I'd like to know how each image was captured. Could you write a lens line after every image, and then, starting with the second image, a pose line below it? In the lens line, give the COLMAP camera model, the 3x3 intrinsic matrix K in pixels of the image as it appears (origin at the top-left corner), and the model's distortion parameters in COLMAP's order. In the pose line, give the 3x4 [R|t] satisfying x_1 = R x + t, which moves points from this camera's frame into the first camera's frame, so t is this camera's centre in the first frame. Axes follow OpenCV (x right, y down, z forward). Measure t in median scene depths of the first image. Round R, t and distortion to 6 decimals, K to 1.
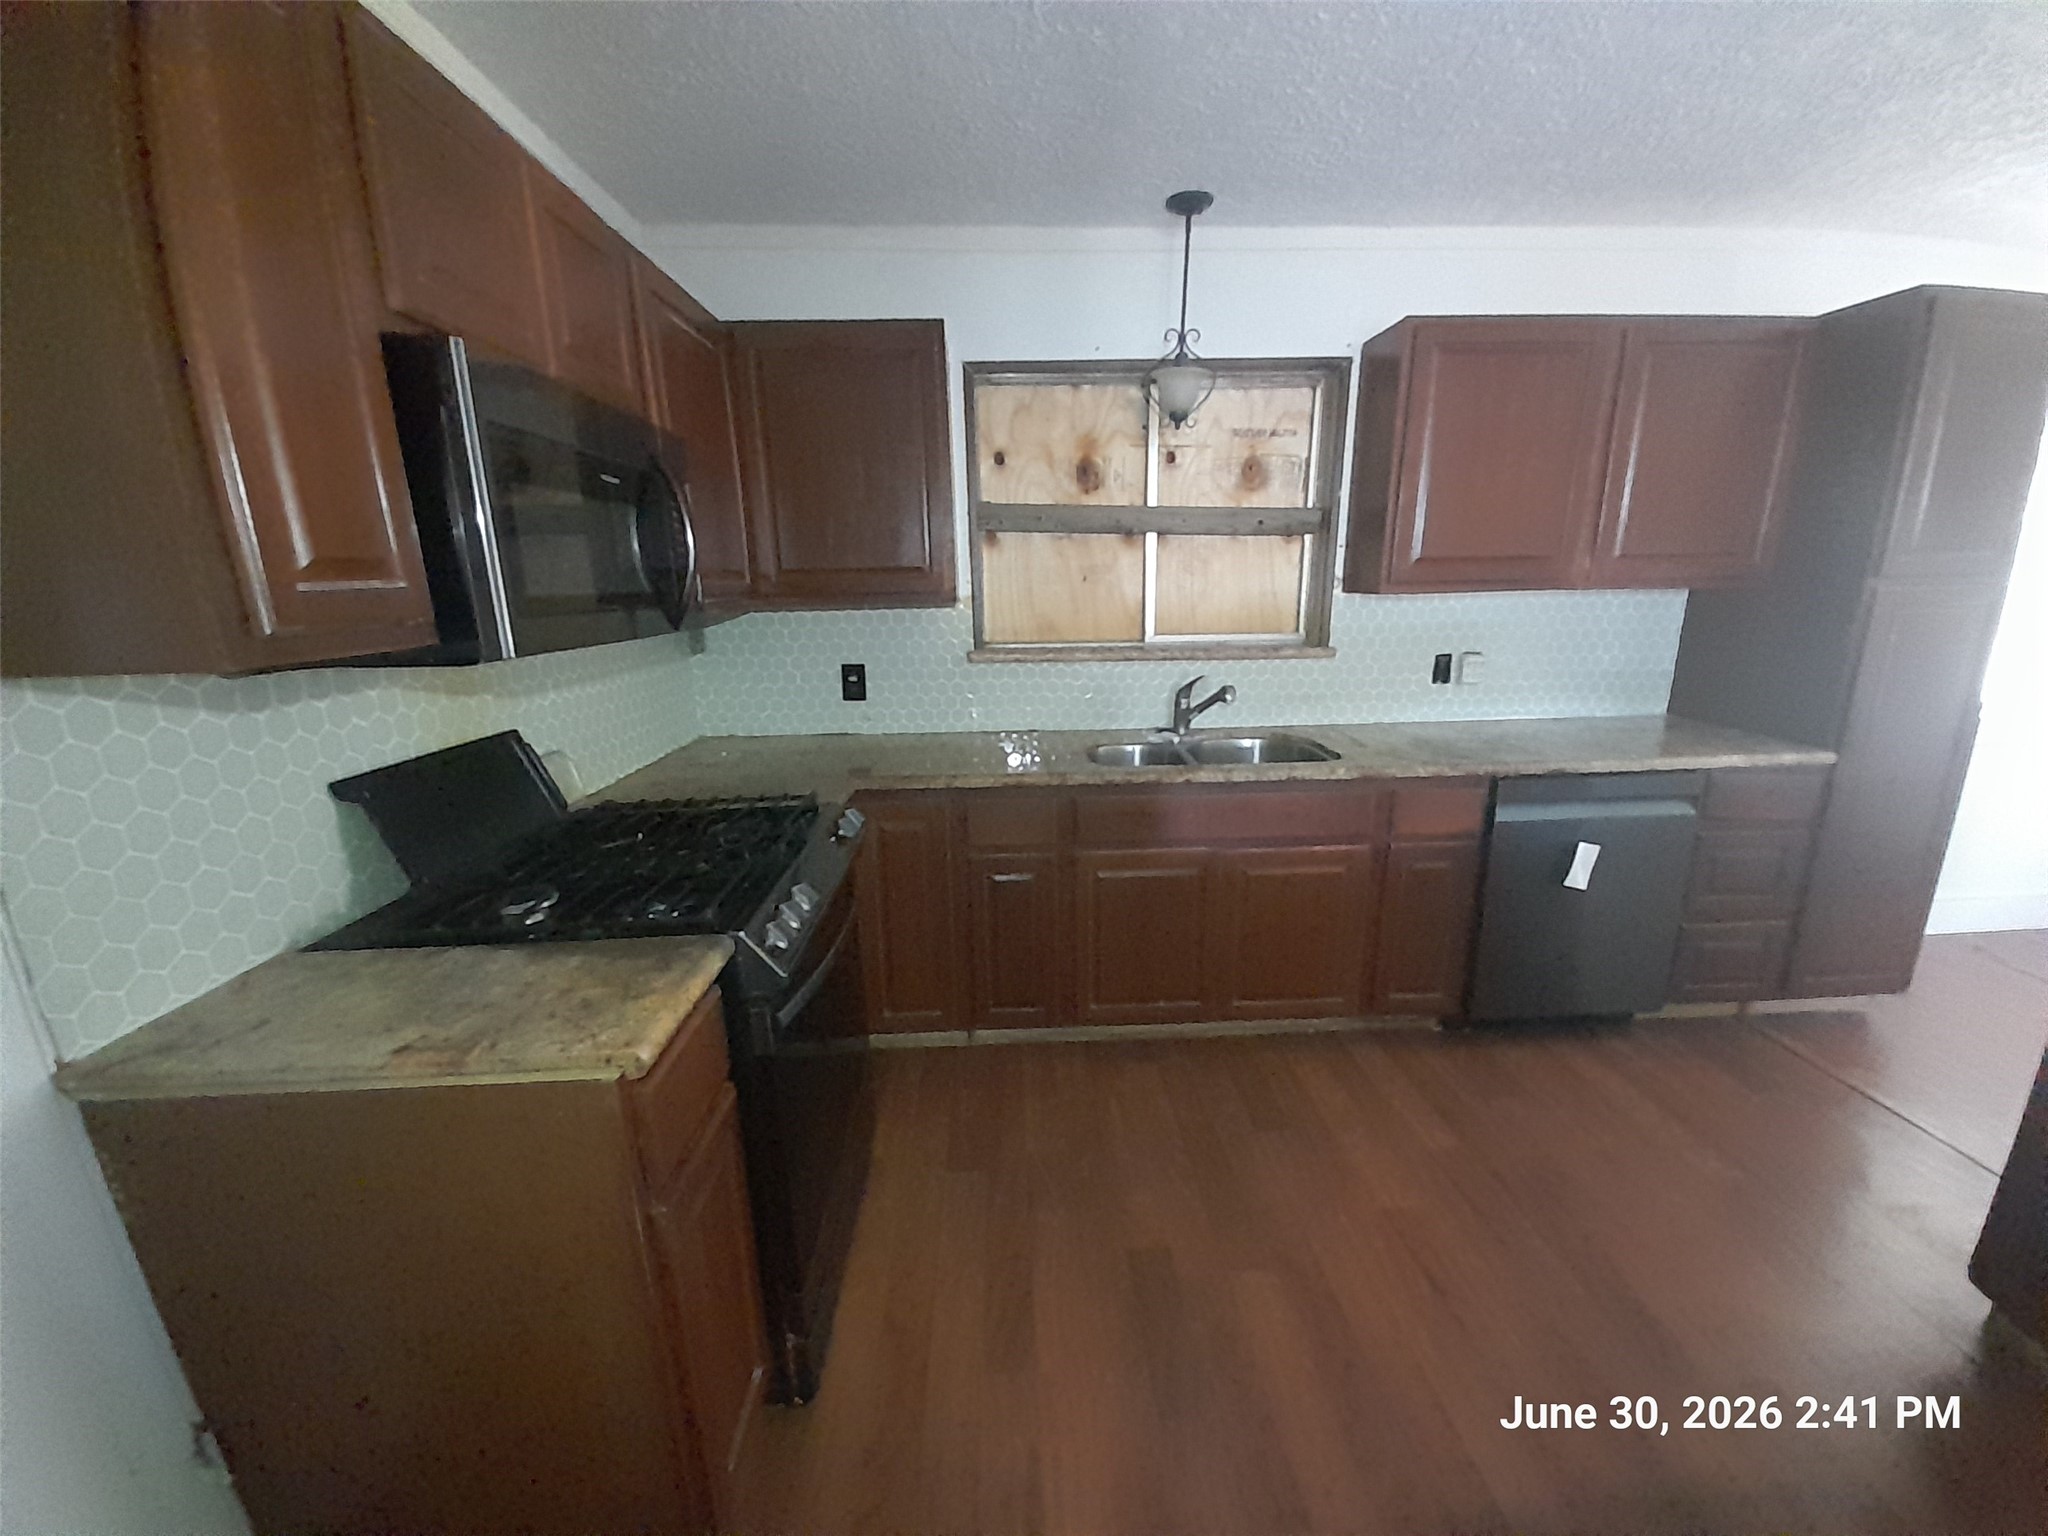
lens RADIAL K [[784.4, 0, 1024.0], [0, 784.4, 768.0], [0, 0, 1]] dist [0.000522, 0.000033]
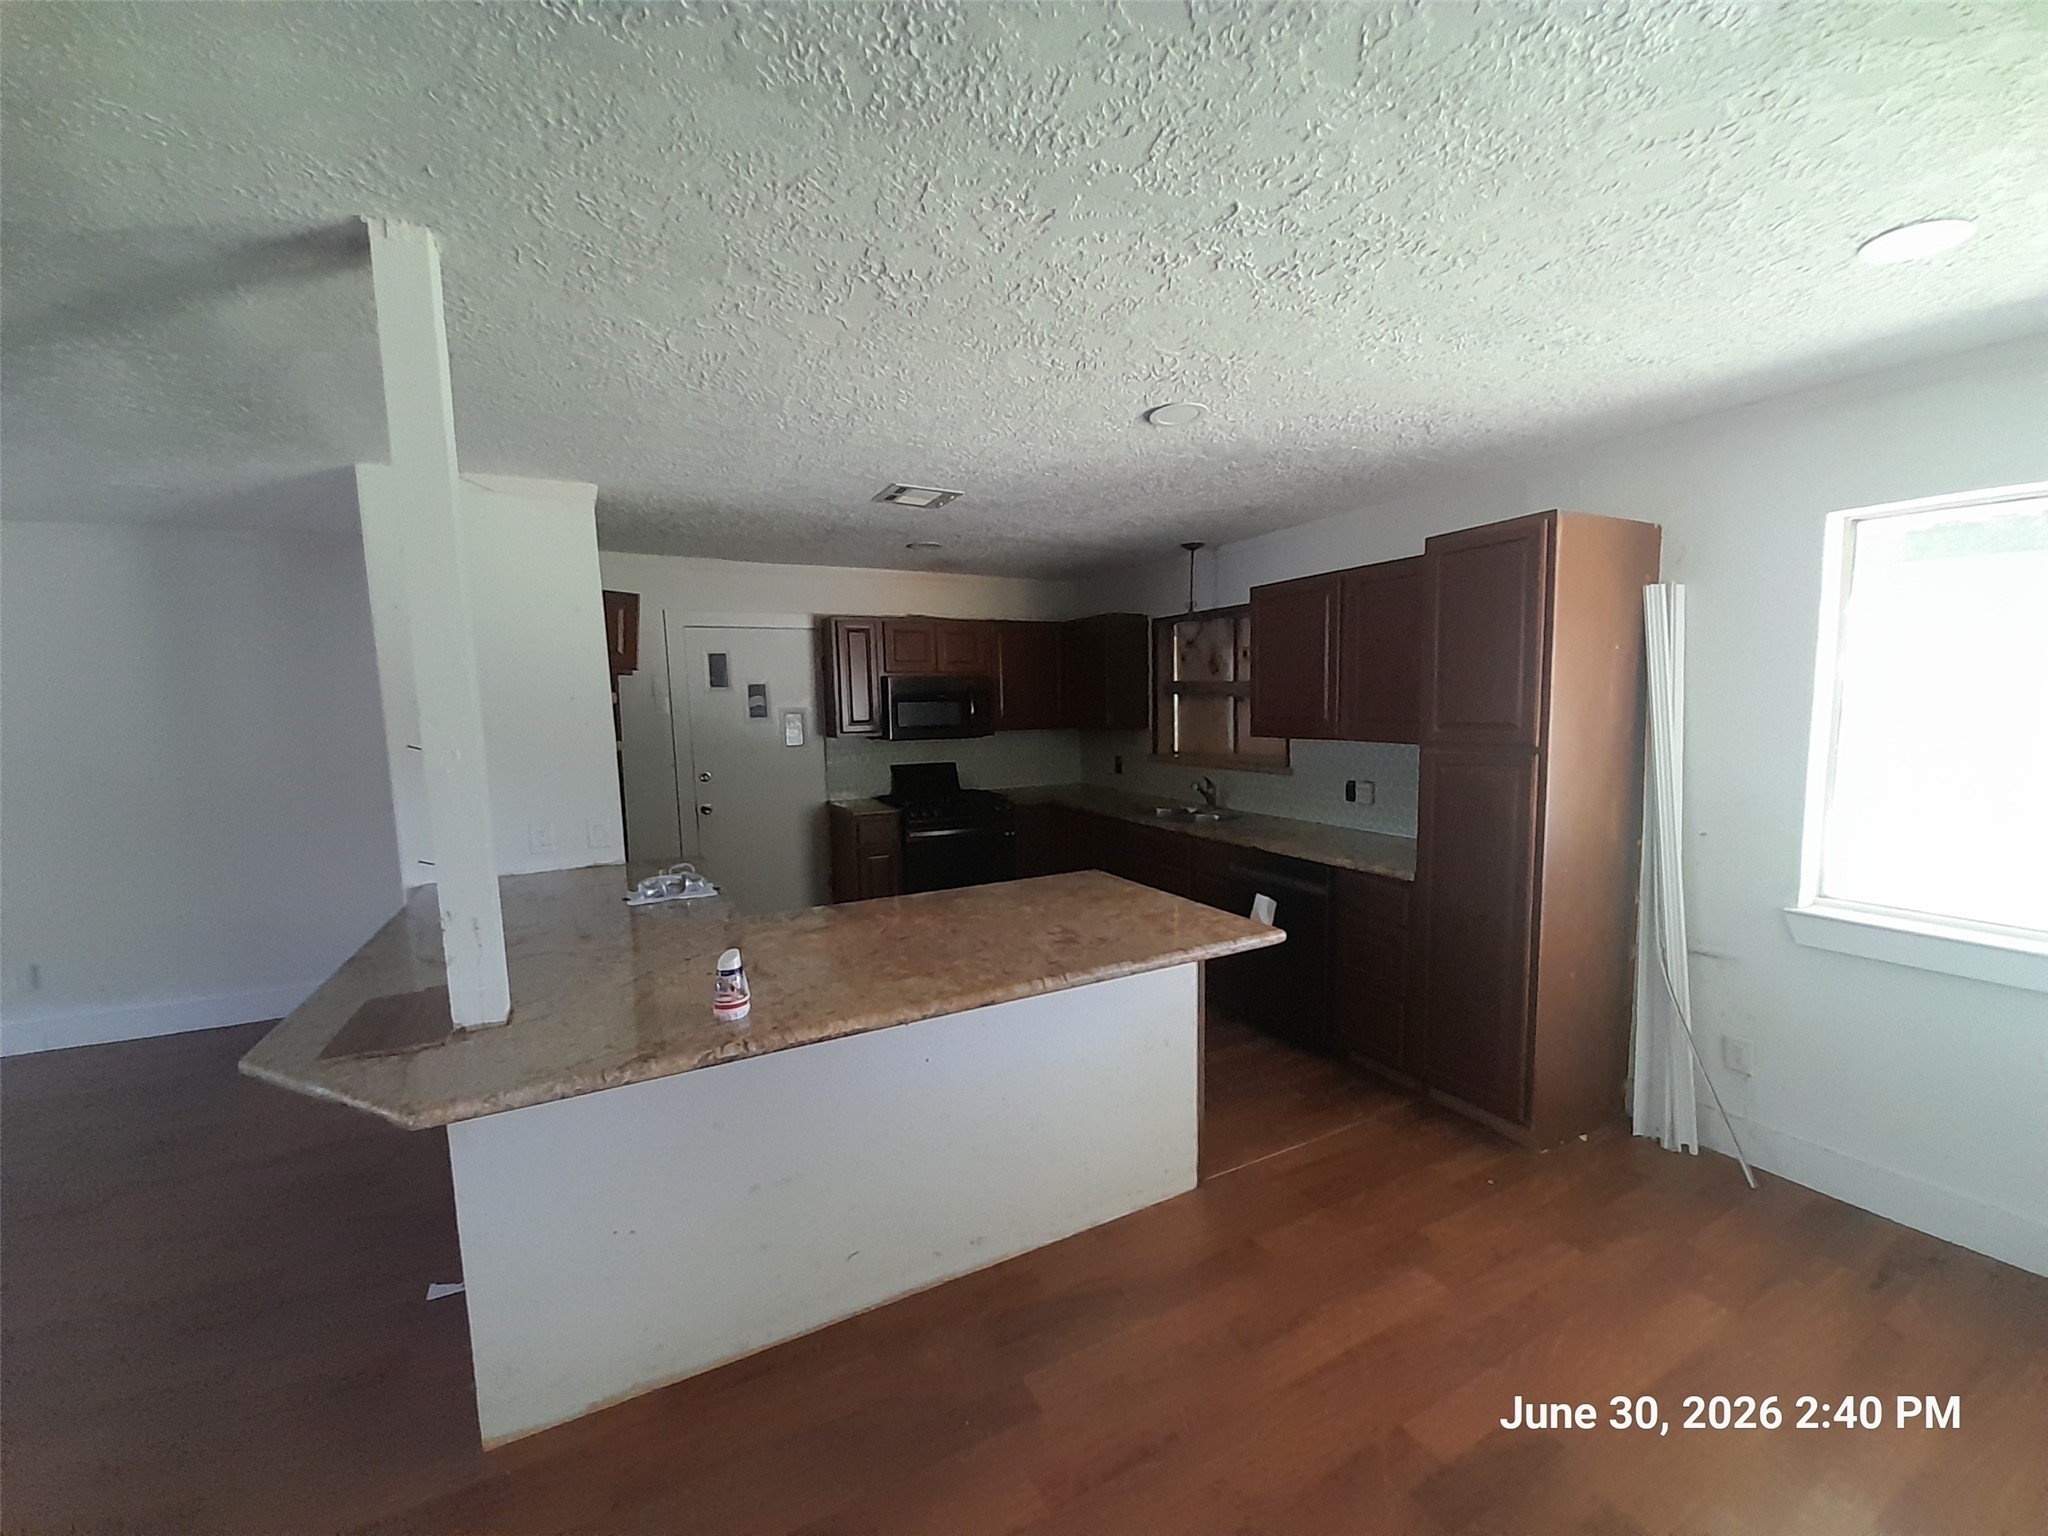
lens RADIAL K [[784.4, 0, 1024.0], [0, 784.4, 768.0], [0, 0, 1]] dist [0.000522, 0.000033]
pose [[0.443847, 0.088836, -0.891688, 1.757397], [-0.199439, 0.979909, -0.001647, -0.056457], [0.873627, 0.178568, 0.452647, -0.162933]]
